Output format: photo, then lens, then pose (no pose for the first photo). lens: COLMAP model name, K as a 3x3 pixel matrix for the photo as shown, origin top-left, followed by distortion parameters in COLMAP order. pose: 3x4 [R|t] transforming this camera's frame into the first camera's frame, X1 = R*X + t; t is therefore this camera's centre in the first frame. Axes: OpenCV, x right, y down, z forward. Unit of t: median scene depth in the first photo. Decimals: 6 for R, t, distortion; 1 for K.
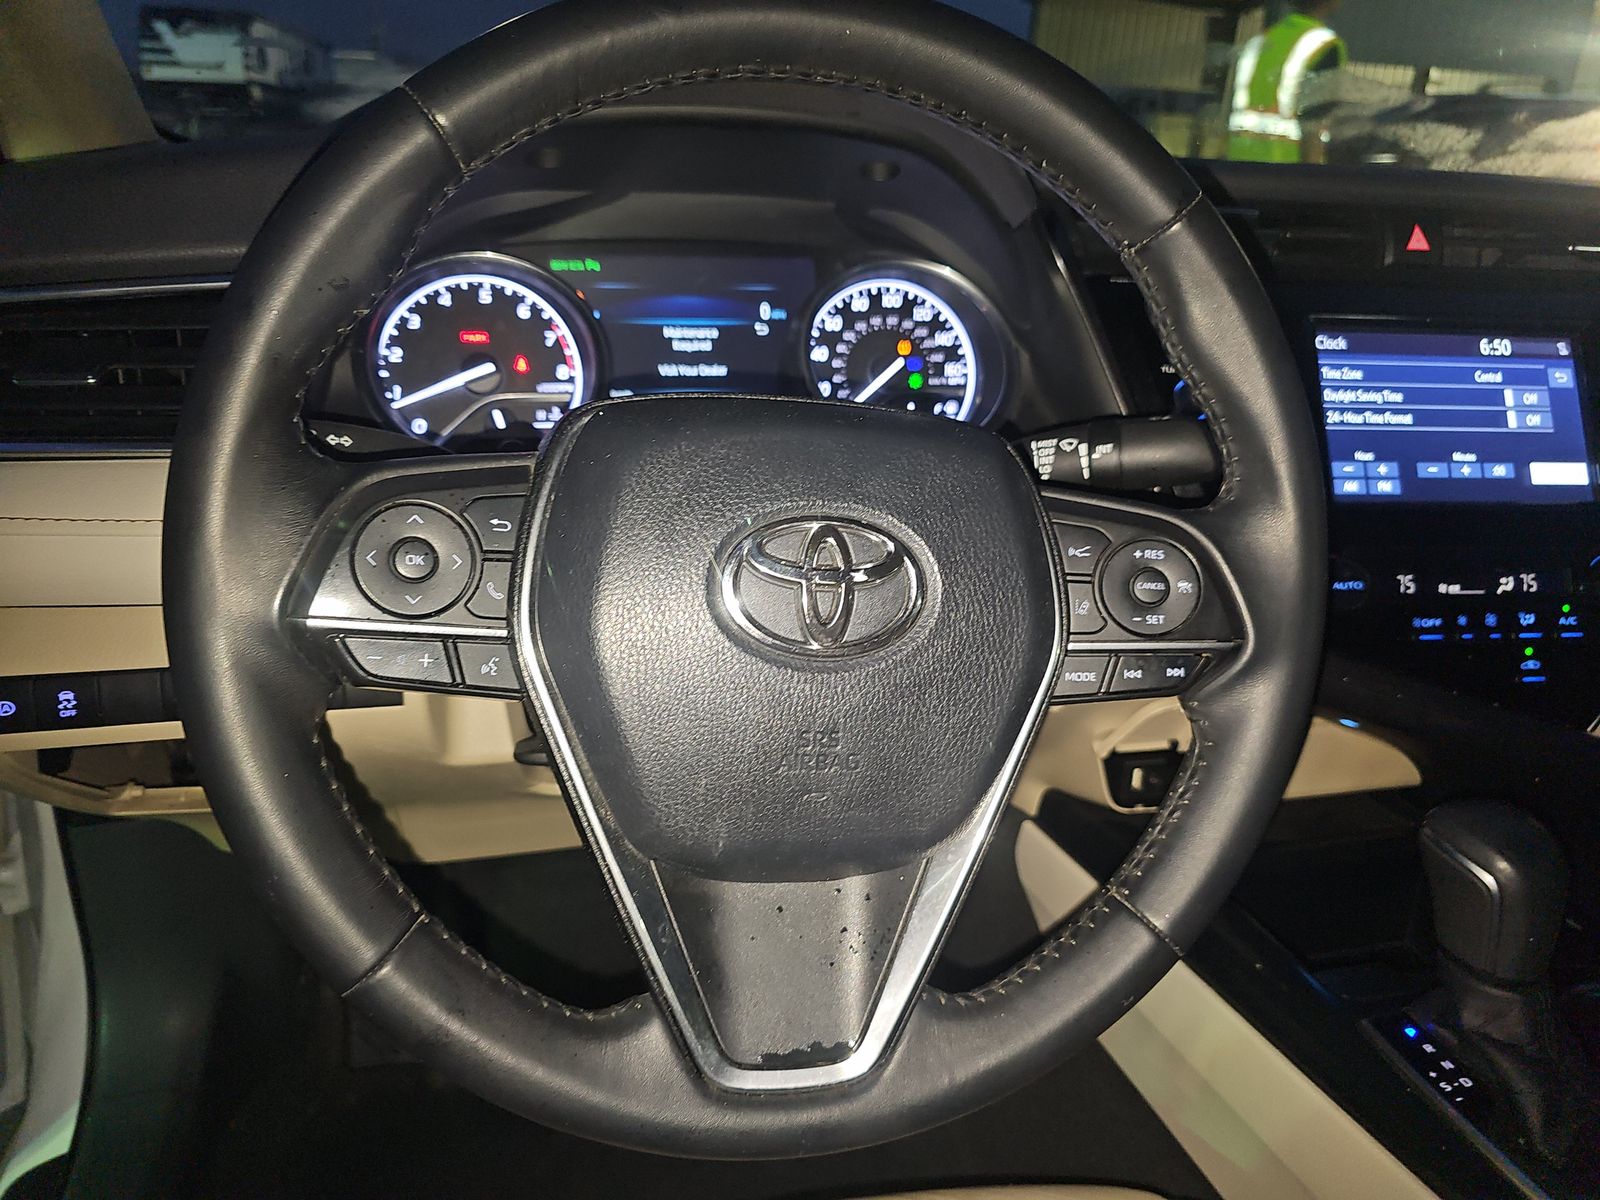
lens RADIAL K [[1057.0, 0, 795.3], [0, 1057.0, 588.0], [0, 0, 1]] dist [0.024070, -0.012856]
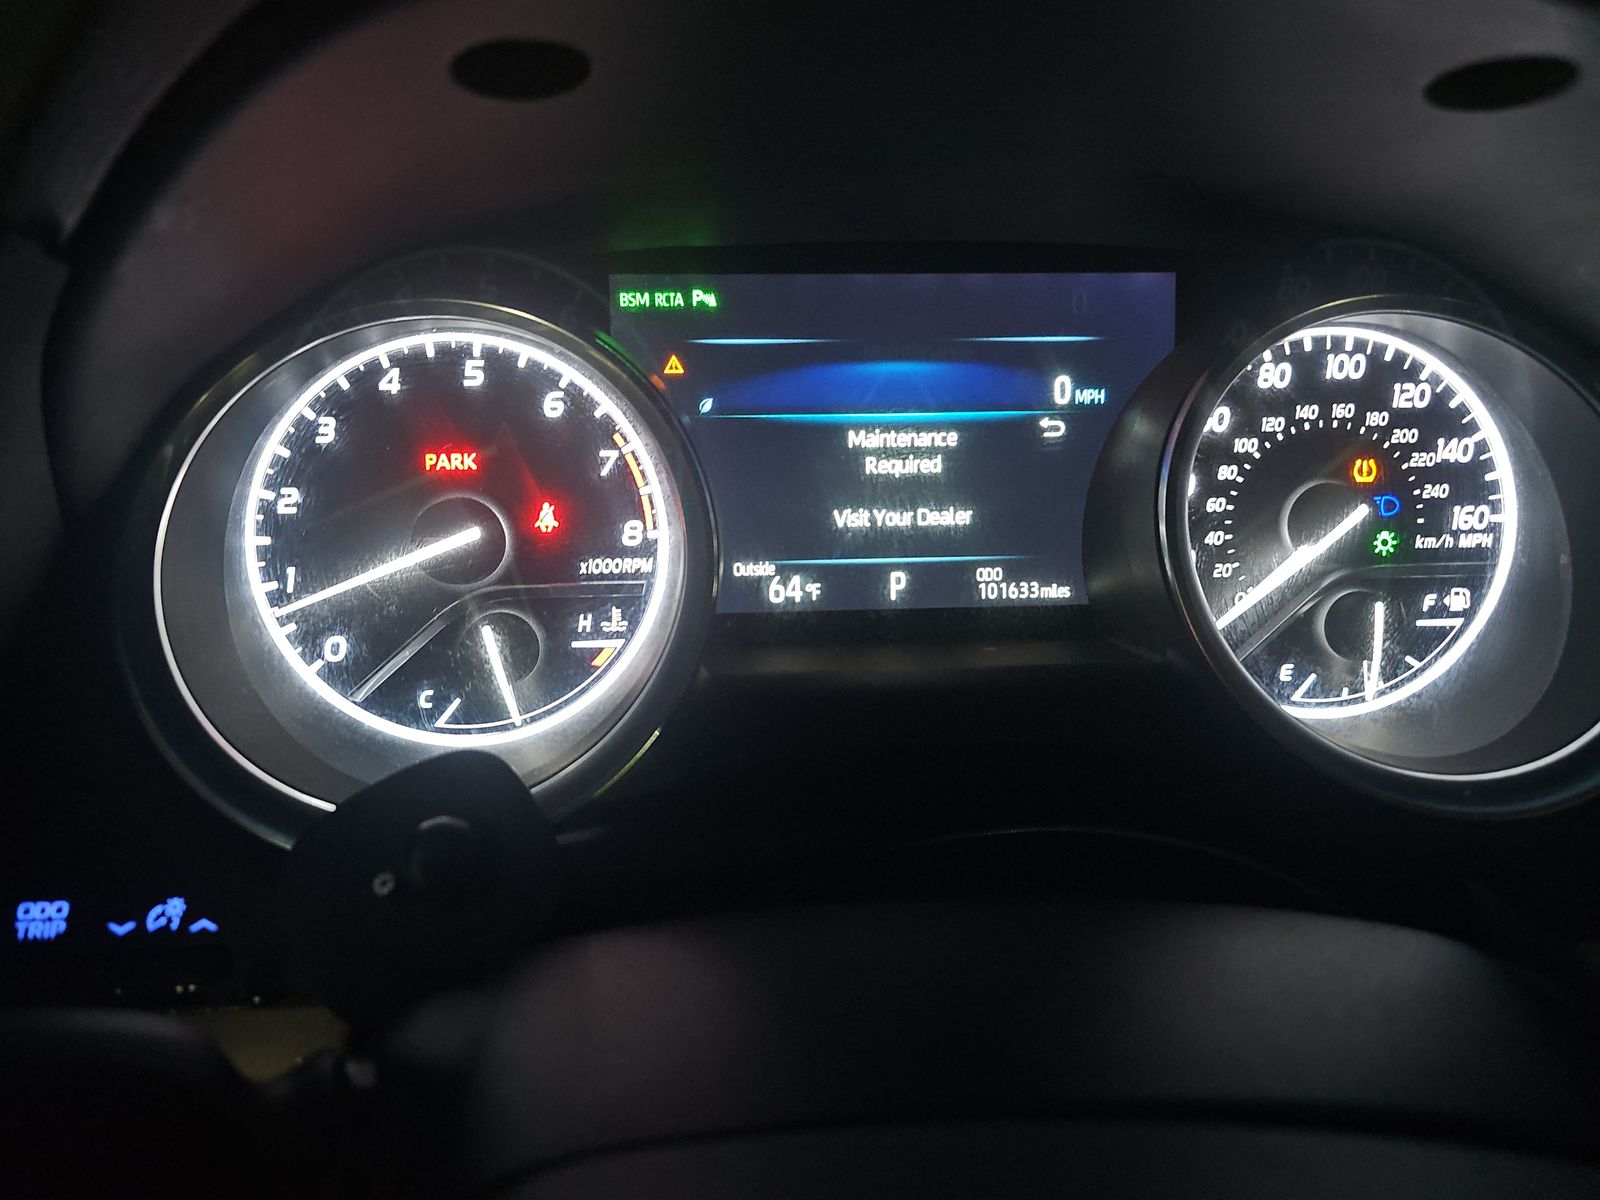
lens RADIAL K [[1057.0, 0, 787.0], [0, 1057.0, 593.1], [0, 0, 1]] dist [0.024070, -0.012856]
pose [[0.987415, 0.047658, -0.150800, -0.079056], [-0.037399, 0.996835, 0.070149, -0.213953], [0.153666, -0.063627, 0.986072, 0.546777]]
